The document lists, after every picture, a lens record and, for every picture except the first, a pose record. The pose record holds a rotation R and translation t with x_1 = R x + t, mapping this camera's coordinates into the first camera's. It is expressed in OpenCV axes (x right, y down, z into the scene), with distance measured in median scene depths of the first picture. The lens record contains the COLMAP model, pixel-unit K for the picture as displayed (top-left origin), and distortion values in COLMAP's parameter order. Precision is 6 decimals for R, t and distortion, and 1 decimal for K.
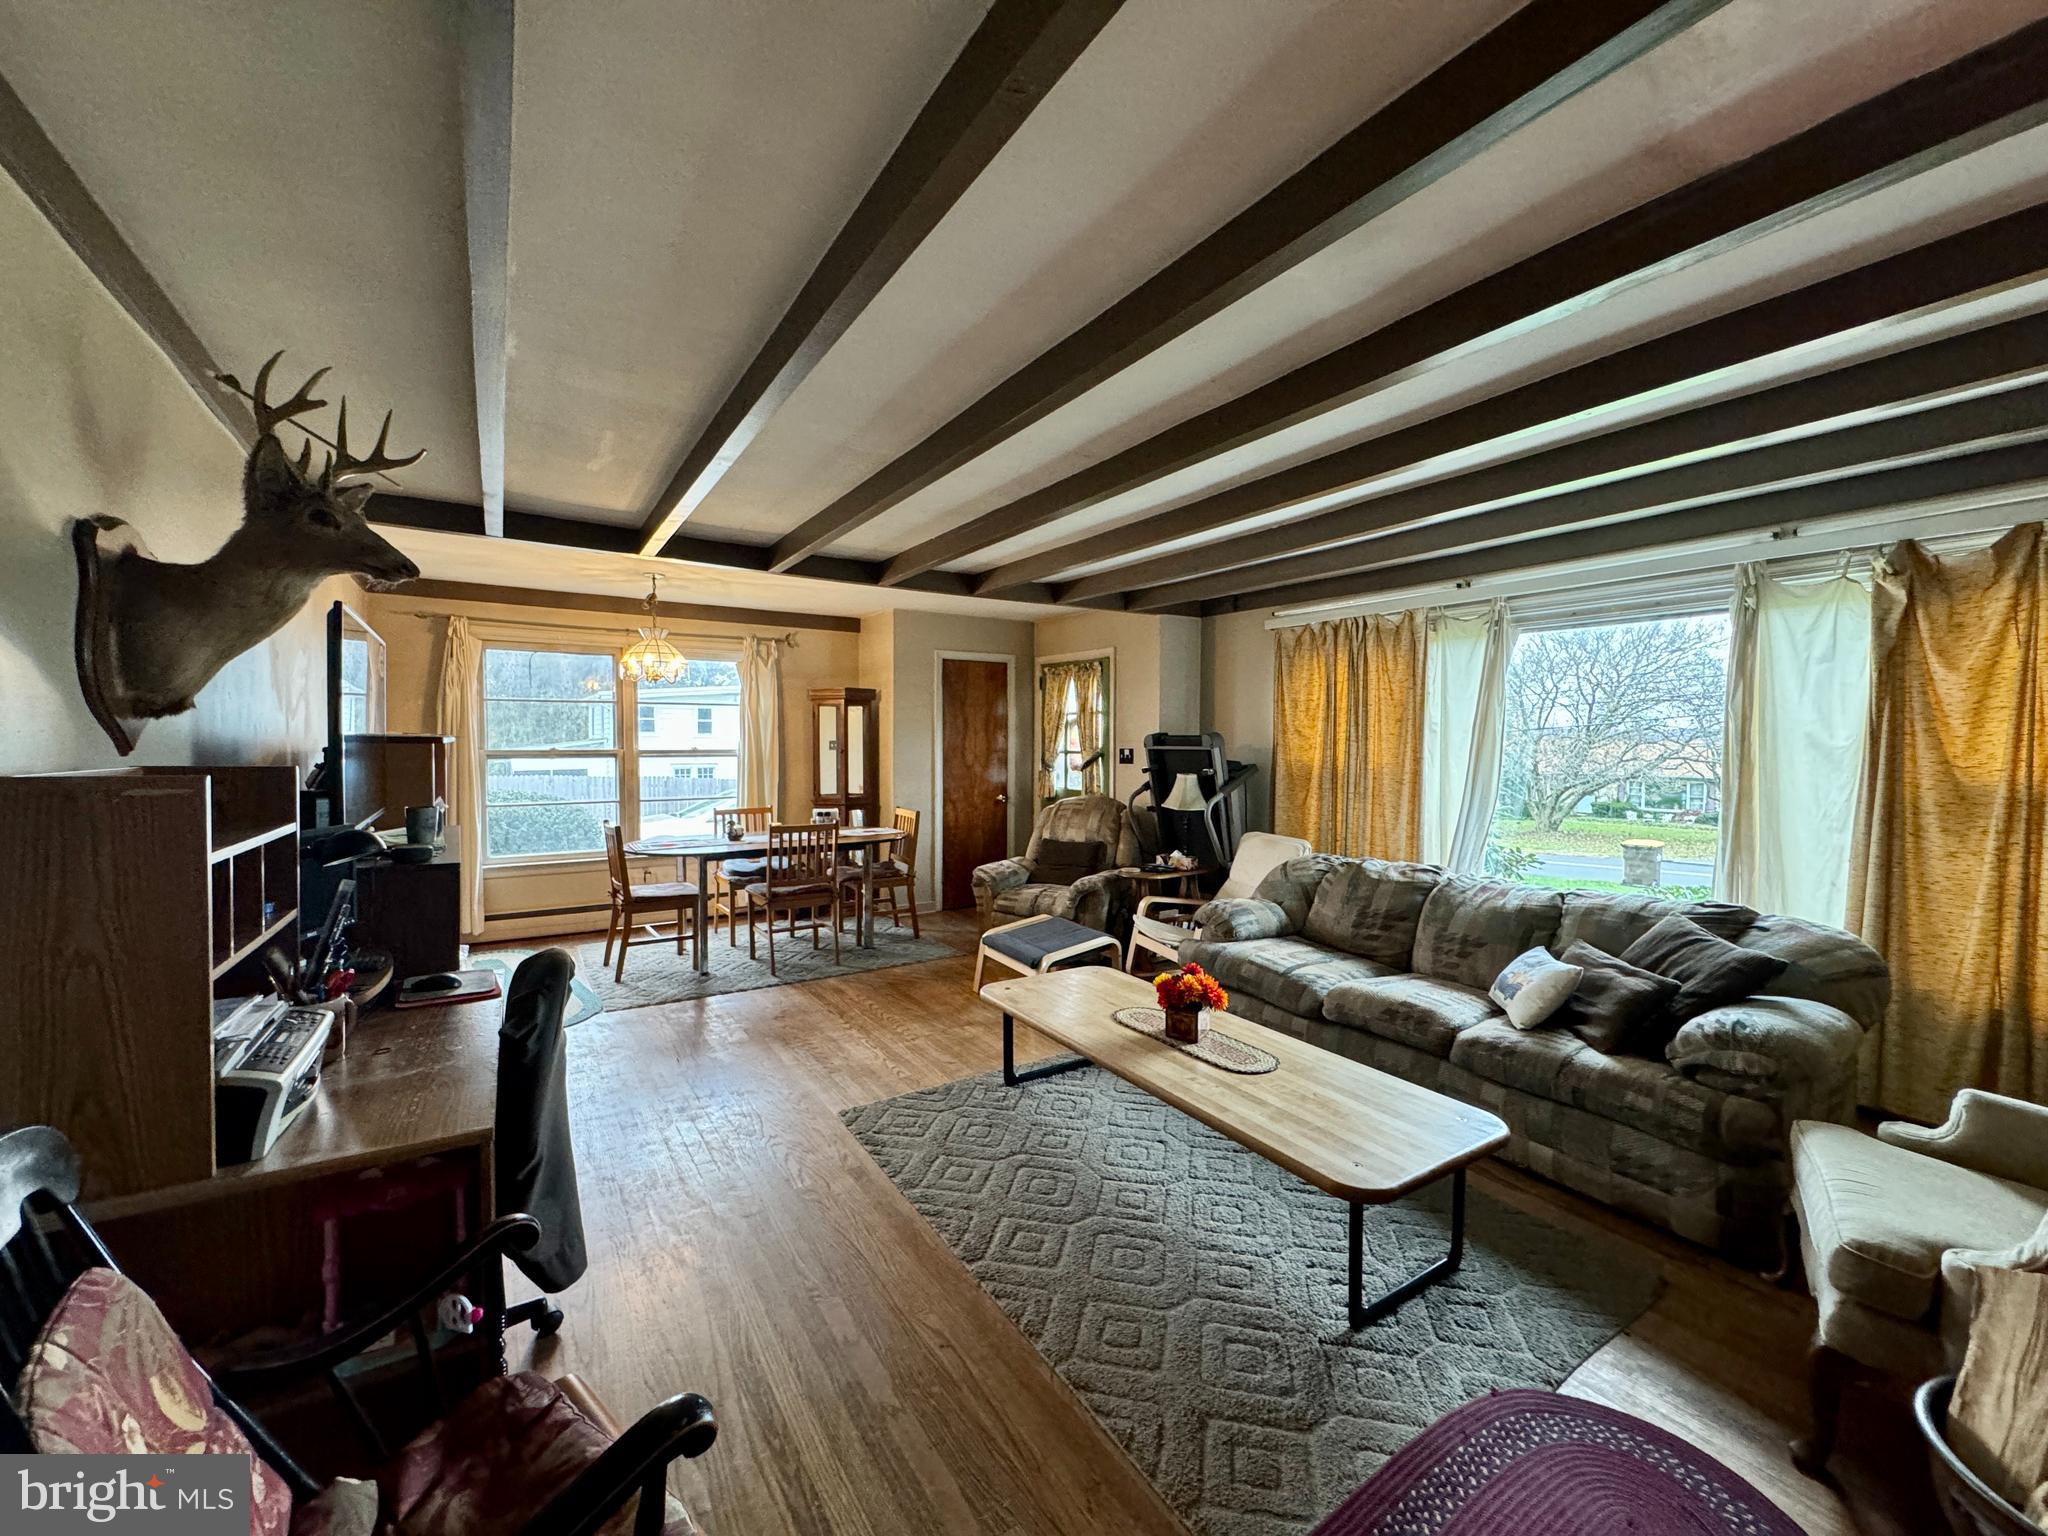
lens RADIAL K [[817.7, 0, 1028.5], [0, 817.7, 763.9], [0, 0, 1]] dist [-0.001127, 0.000106]
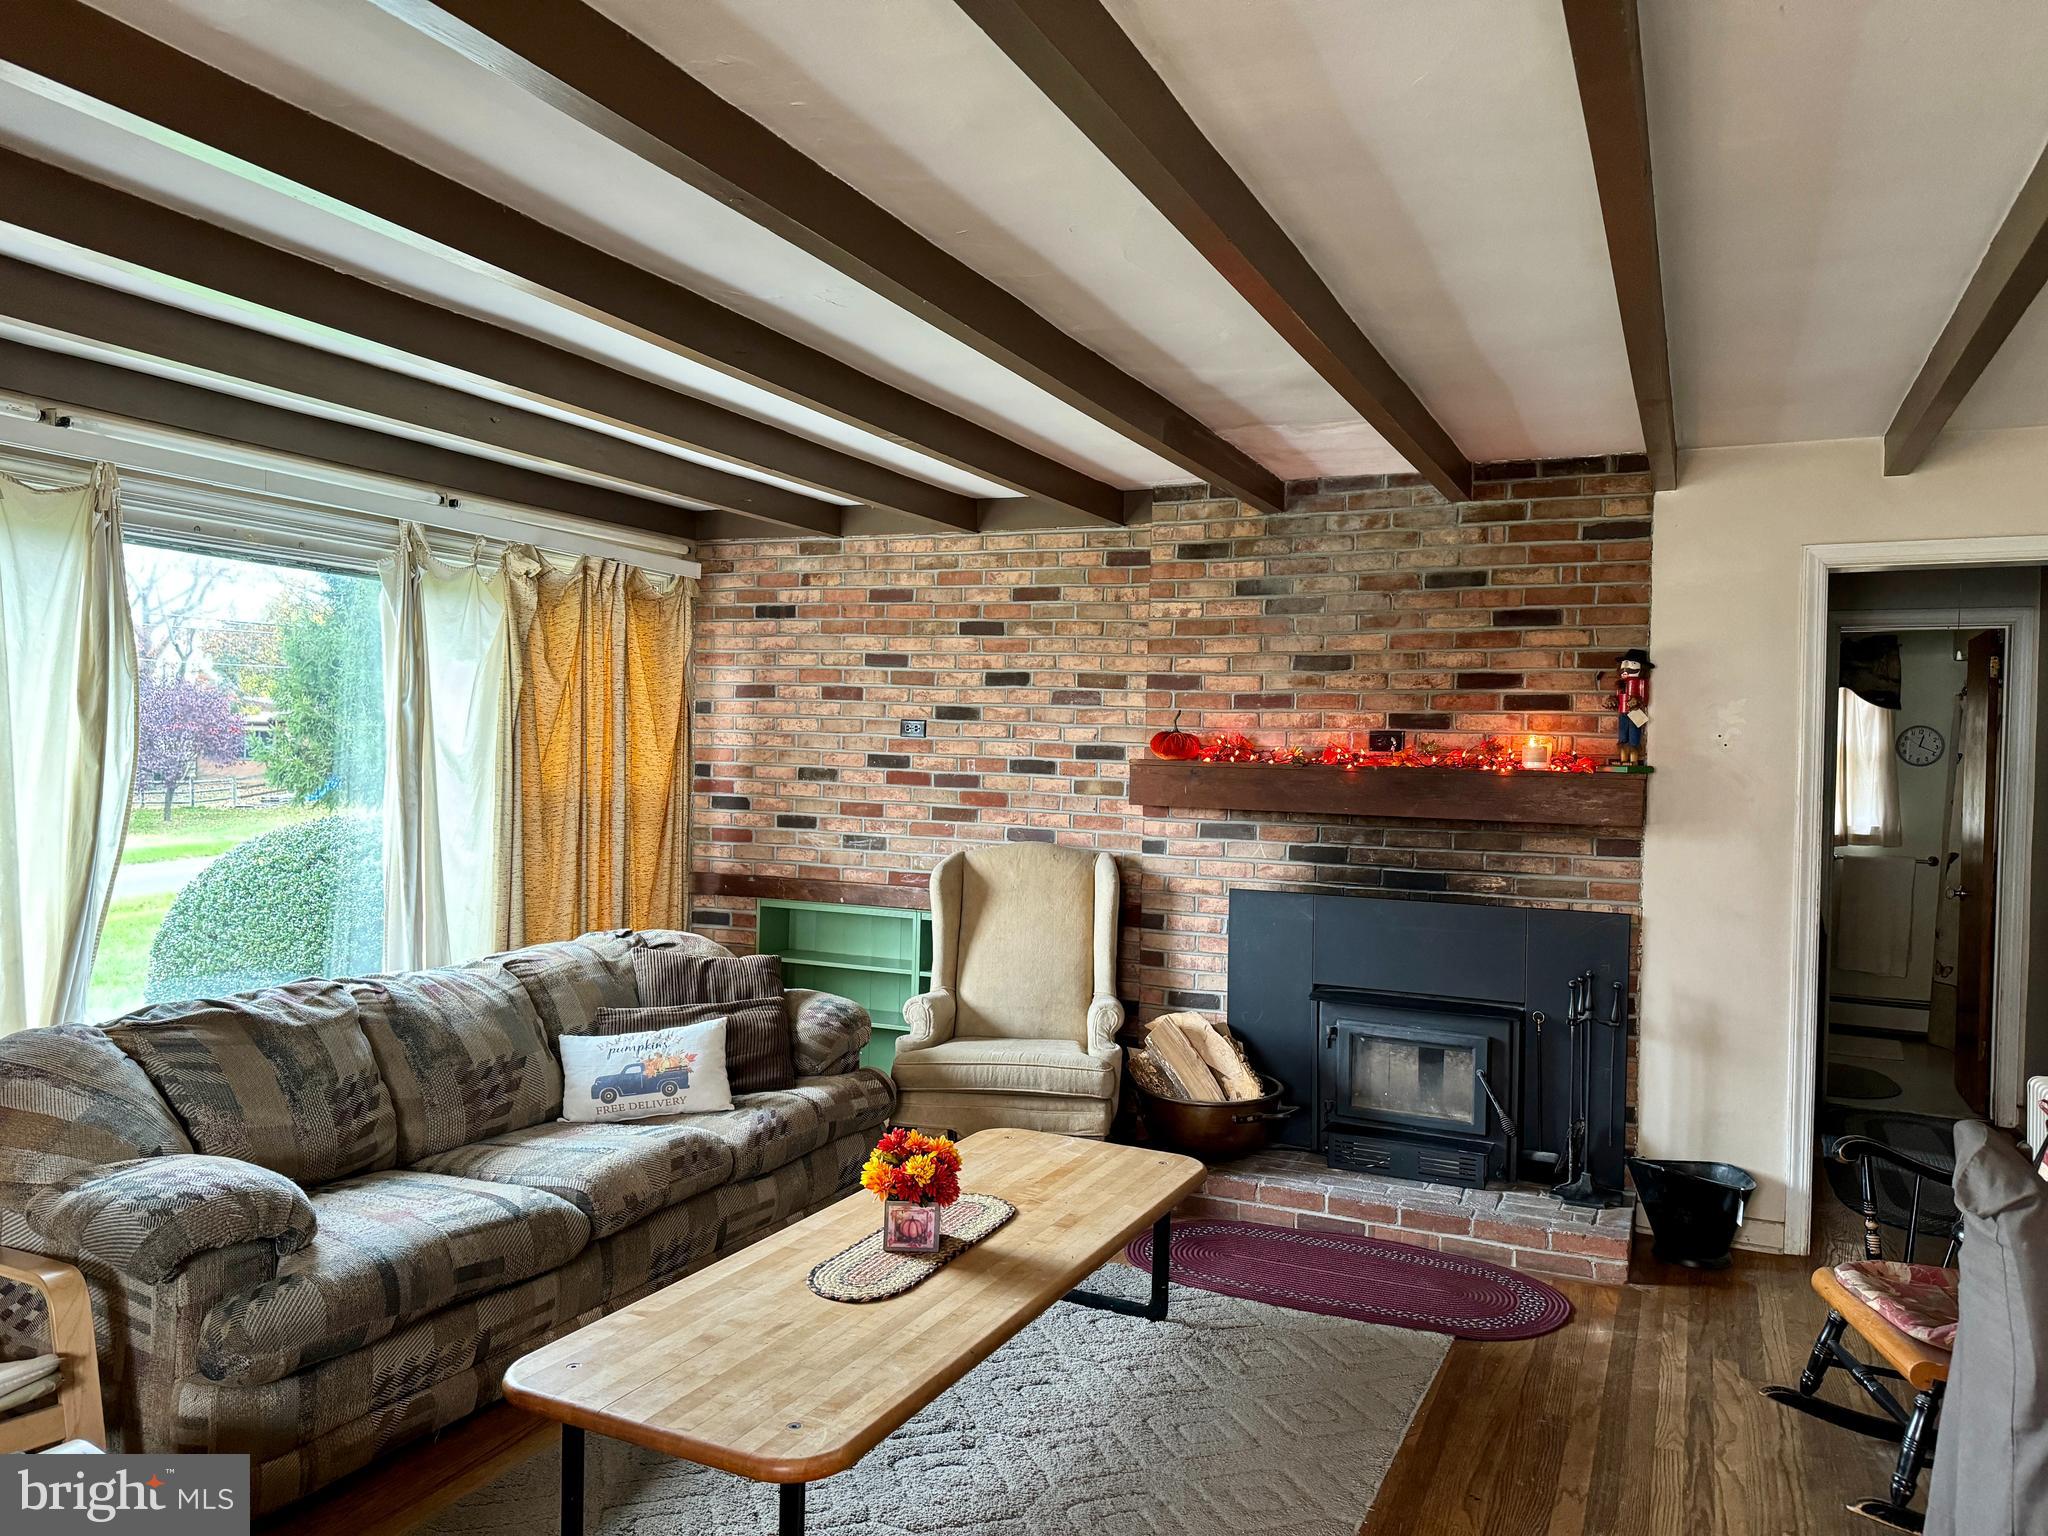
lens RADIAL K [[1426.6, 0, 1029.1], [0, 1426.6, 776.8], [0, 0, 1]] dist [0.074263, -0.028491]
pose [[-0.525391, -0.031416, 0.850281, -0.679959], [0.002895, 0.999246, 0.038708, -0.056547], [-0.850856, 0.022798, -0.524904, 1.318451]]
